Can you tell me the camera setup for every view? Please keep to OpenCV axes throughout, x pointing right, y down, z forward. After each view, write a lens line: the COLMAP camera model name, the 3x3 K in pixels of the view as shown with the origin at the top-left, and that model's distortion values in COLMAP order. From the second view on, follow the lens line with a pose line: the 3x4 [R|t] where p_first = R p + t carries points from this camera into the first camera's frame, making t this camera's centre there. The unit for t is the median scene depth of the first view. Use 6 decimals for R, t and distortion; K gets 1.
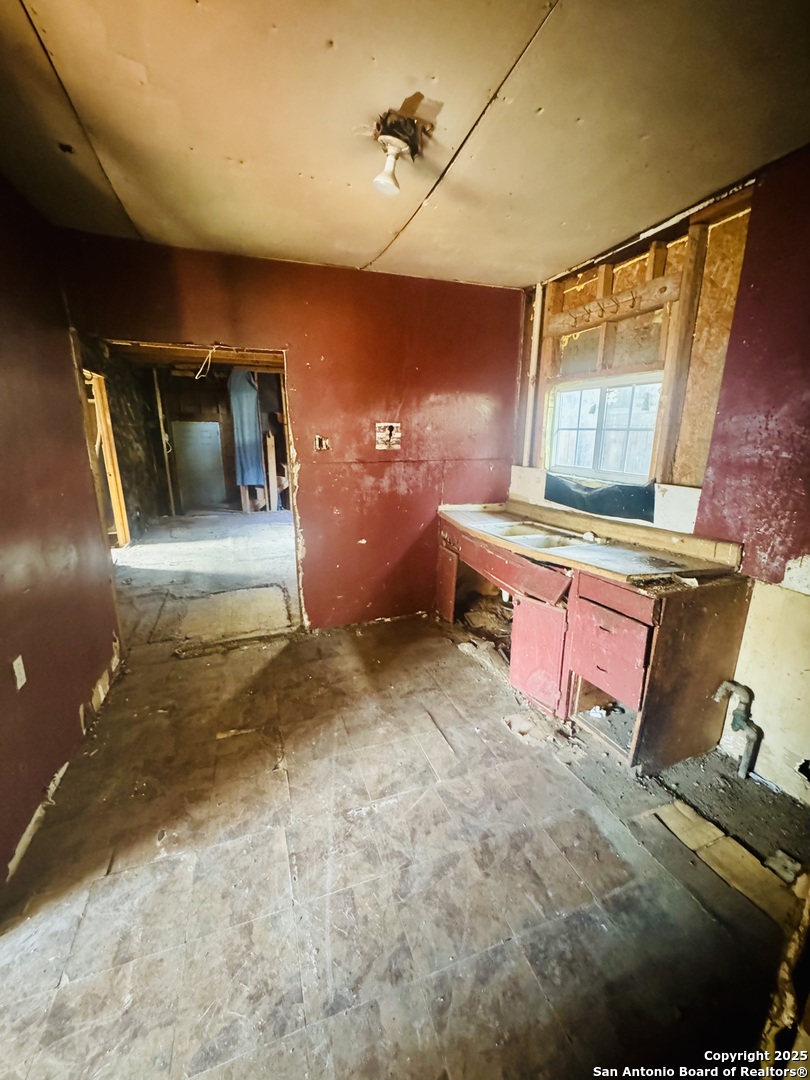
lens RADIAL K [[431.0, 0, 406.7], [0, 431.0, 540.5], [0, 0, 1]] dist [-0.005932, 0.000727]
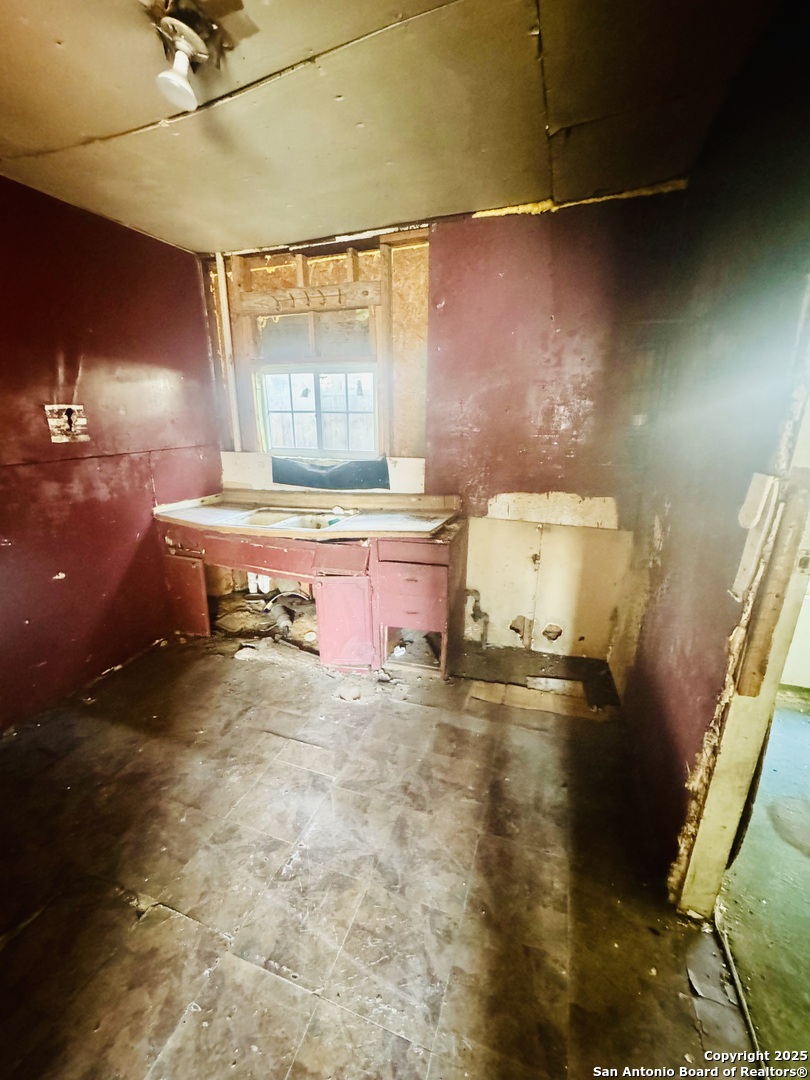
lens RADIAL K [[431.0, 0, 403.4], [0, 431.0, 540.4], [0, 0, 1]] dist [-0.005932, 0.000727]
pose [[0.638409, -0.225580, 0.735899, -0.365135], [0.192414, 0.972506, 0.131185, -0.056743], [-0.745259, 0.057848, 0.664261, 0.174821]]
